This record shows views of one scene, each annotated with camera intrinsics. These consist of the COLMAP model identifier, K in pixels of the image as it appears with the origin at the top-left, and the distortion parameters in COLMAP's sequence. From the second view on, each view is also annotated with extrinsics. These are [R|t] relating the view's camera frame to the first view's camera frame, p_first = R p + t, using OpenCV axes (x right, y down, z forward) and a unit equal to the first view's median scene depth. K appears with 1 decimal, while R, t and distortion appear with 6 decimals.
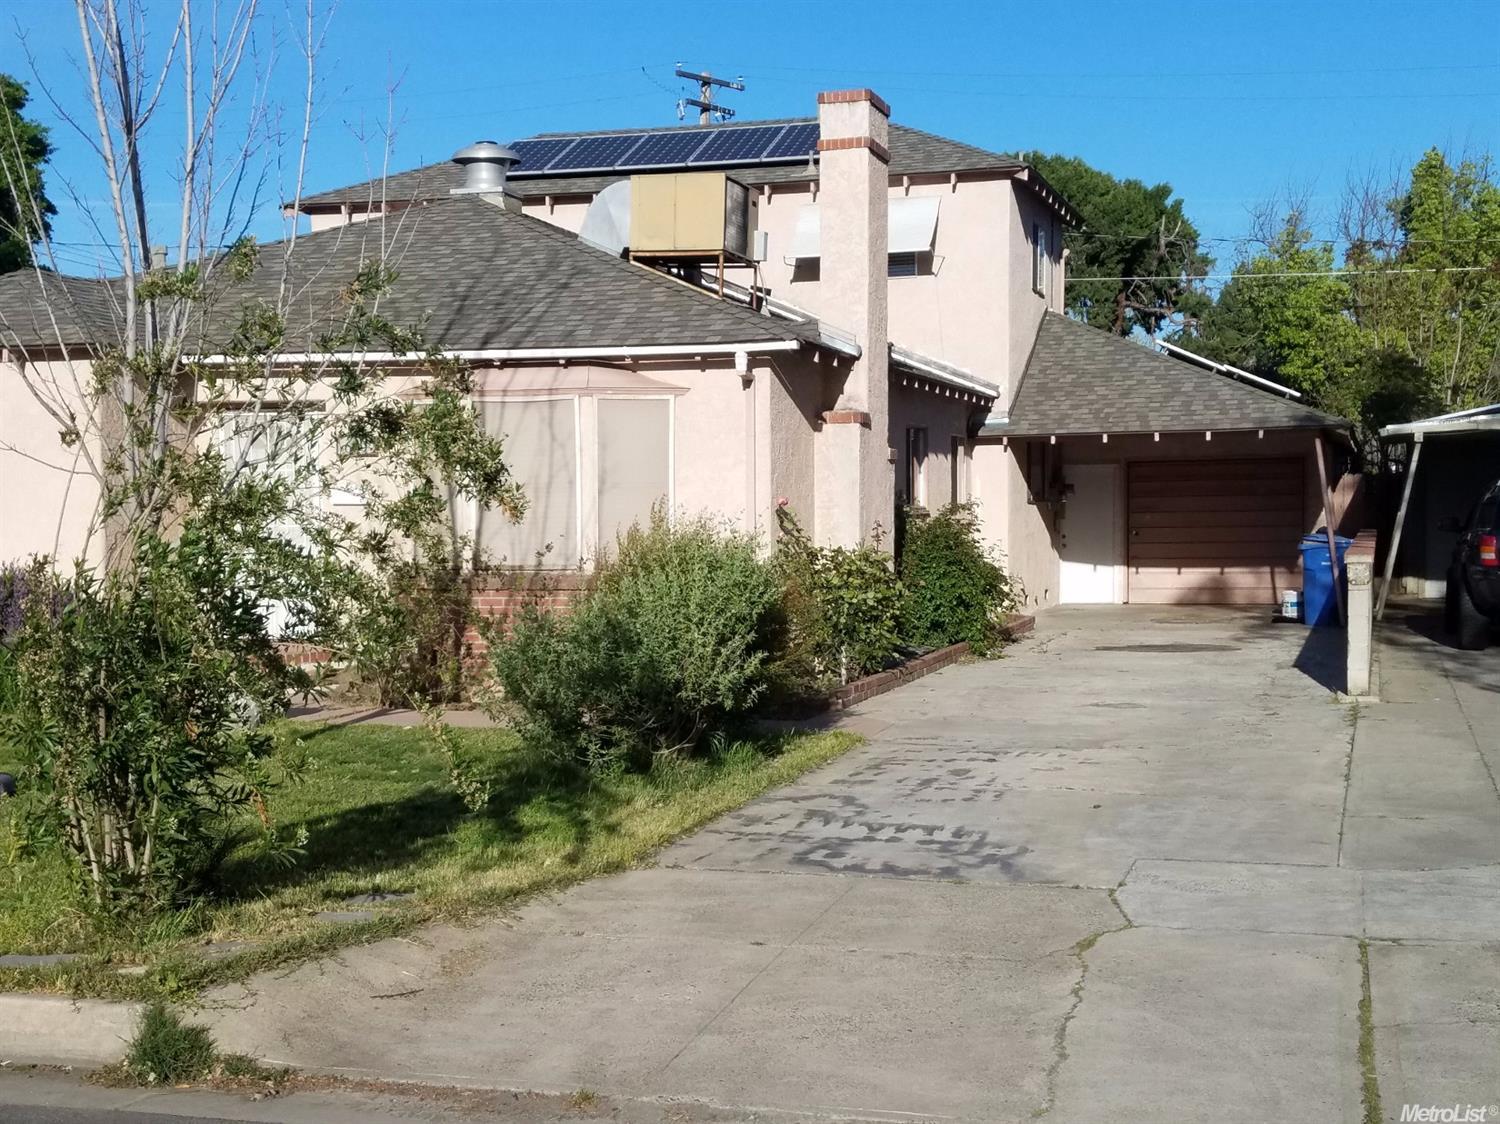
lens RADIAL K [[1151.6, 0, 747.8], [0, 1151.6, 556.8], [0, 0, 1]] dist [0.060859, -0.054000]
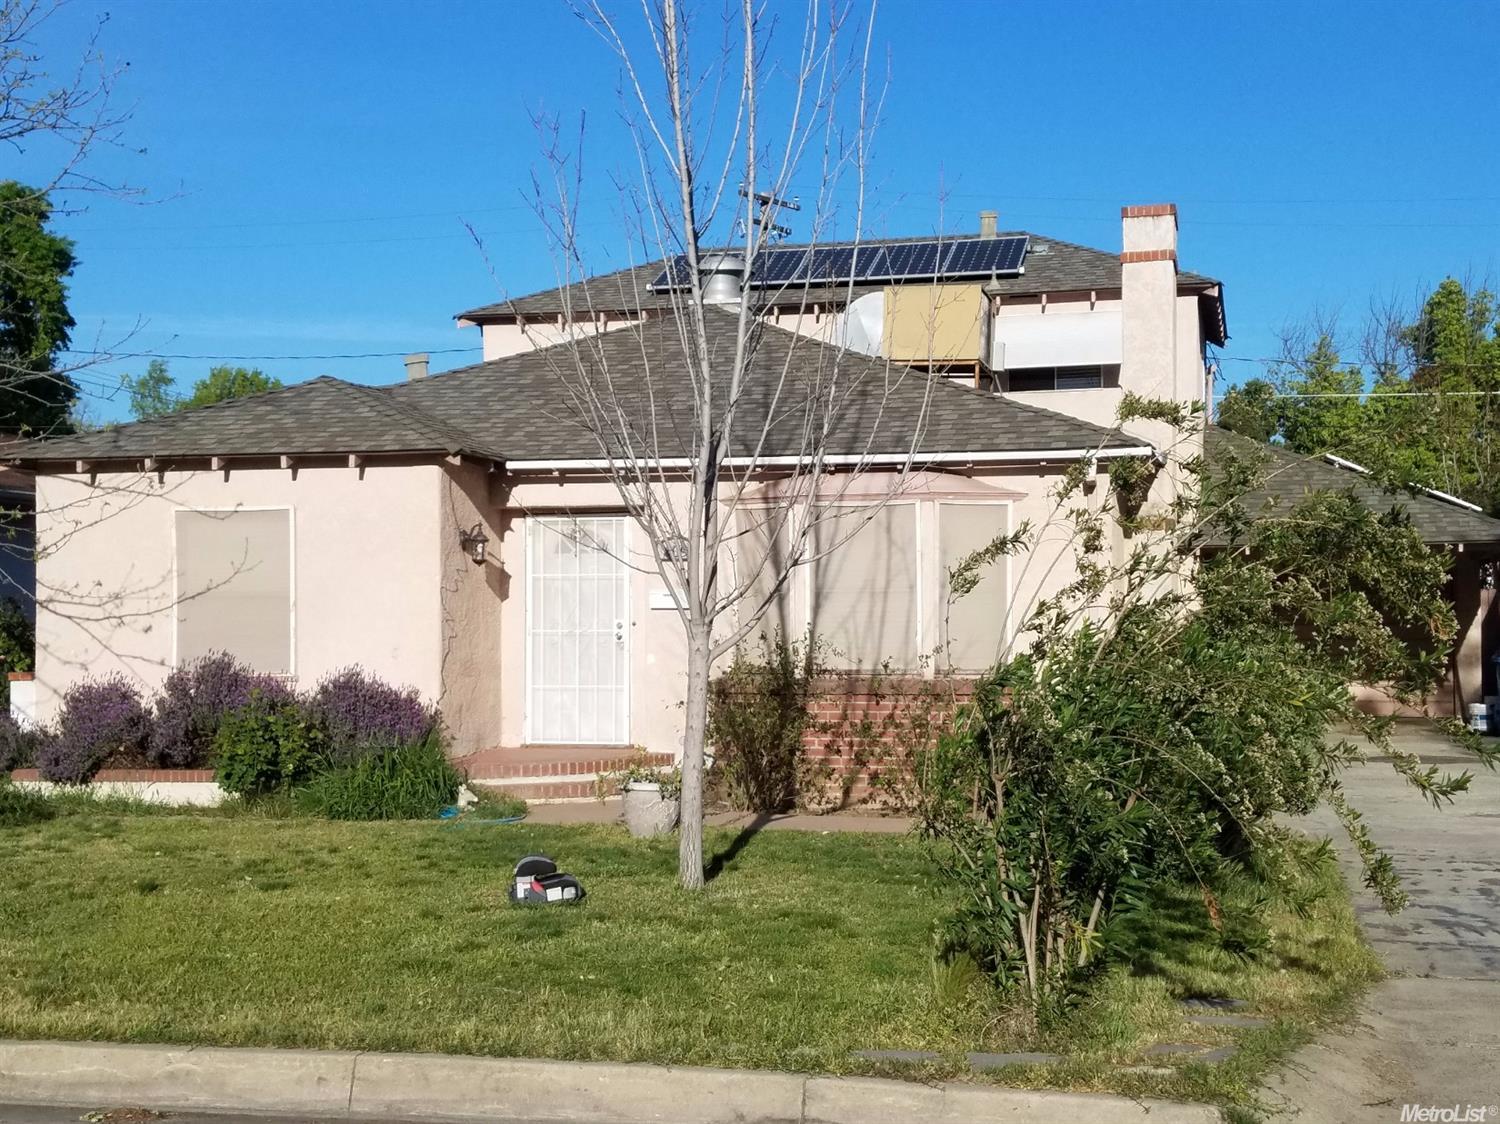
lens RADIAL K [[1151.6, 0, 773.0], [0, 1151.6, 615.0], [0, 0, 1]] dist [0.060859, -0.054000]
pose [[0.999717, 0.006722, 0.022822, -0.266132], [-0.005626, 0.998845, -0.047718, 0.007048], [-0.023116, 0.047576, 0.998600, 0.008918]]
